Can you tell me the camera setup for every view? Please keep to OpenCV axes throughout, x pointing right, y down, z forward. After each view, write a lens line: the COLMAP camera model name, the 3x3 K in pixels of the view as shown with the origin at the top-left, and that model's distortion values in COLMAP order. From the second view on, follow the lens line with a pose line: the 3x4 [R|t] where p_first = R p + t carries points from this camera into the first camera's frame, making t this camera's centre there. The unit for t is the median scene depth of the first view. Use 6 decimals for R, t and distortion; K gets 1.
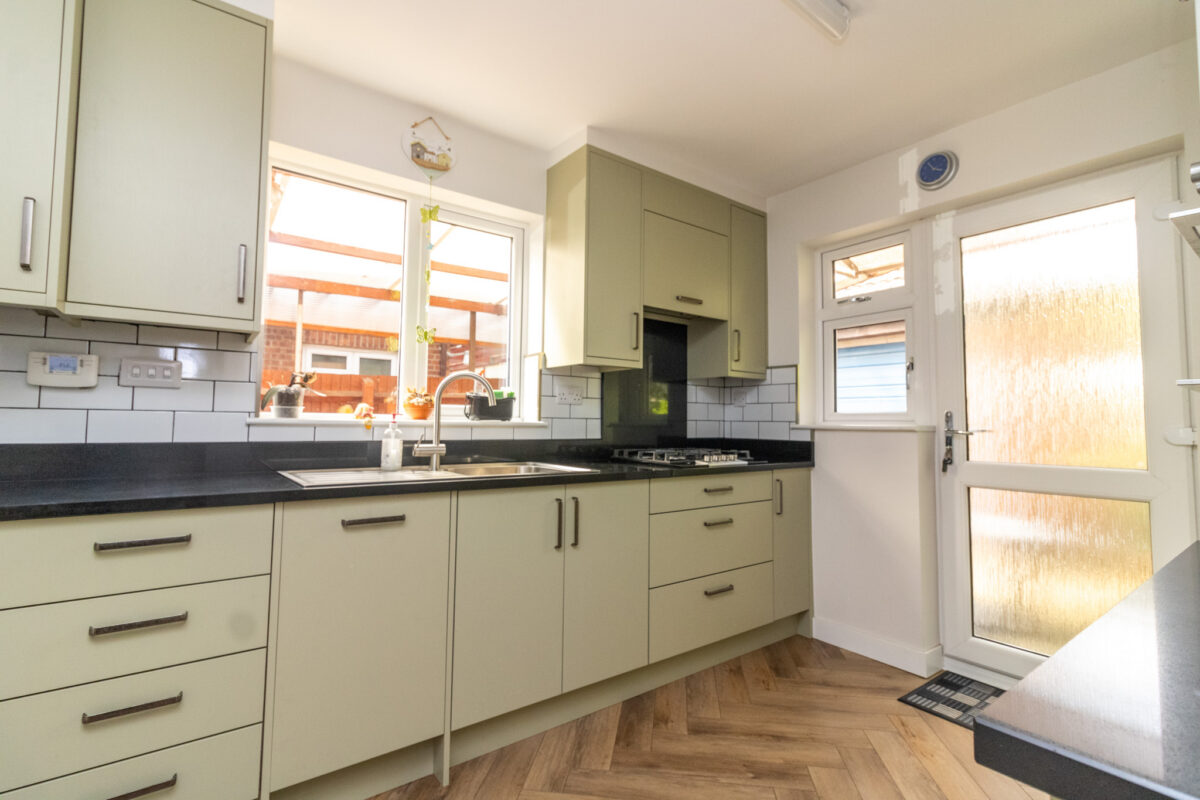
lens RADIAL K [[548.8, 0, 664.1], [0, 548.8, 390.5], [0, 0, 1]] dist [0.006908, 0.000346]
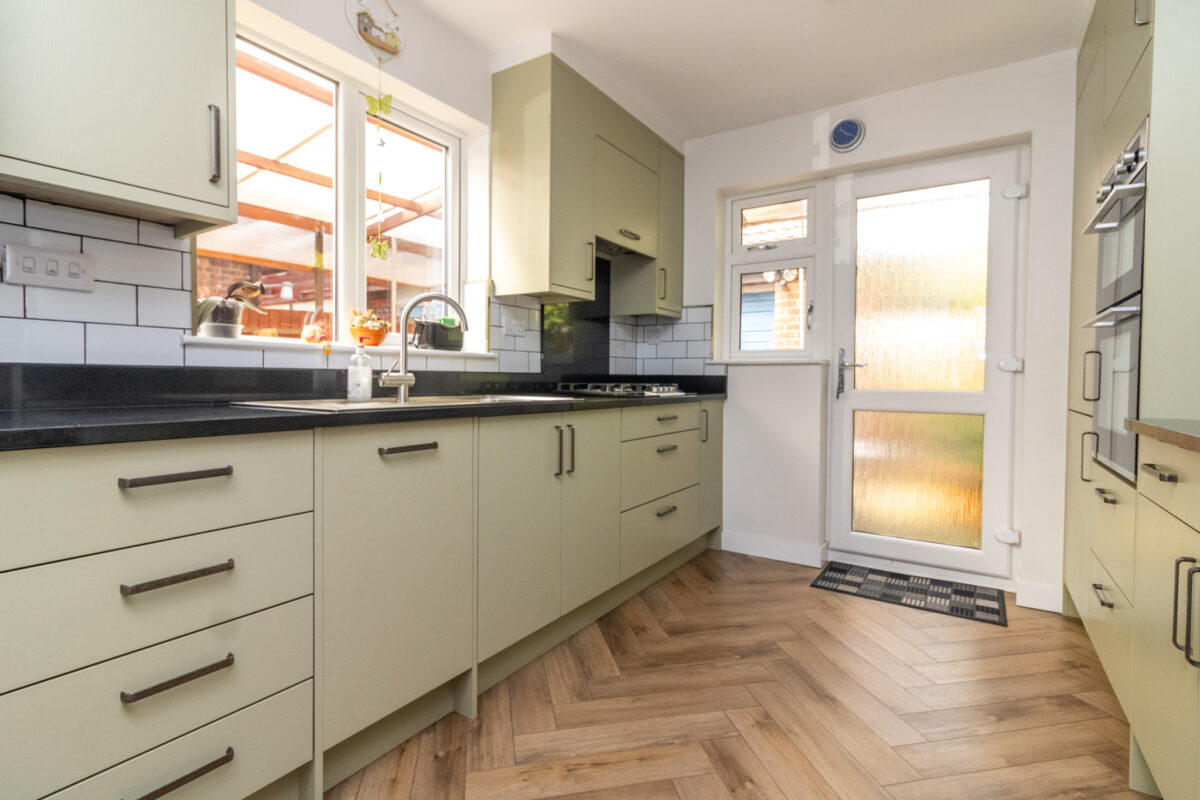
lens RADIAL K [[548.8, 0, 633.2], [0, 548.8, 391.2], [0, 0, 1]] dist [0.006908, 0.000346]
pose [[0.944405, -0.014186, 0.328479, -0.336172], [-0.013486, 0.996556, 0.081814, 0.045803], [-0.328508, -0.081696, 0.940961, 0.032564]]
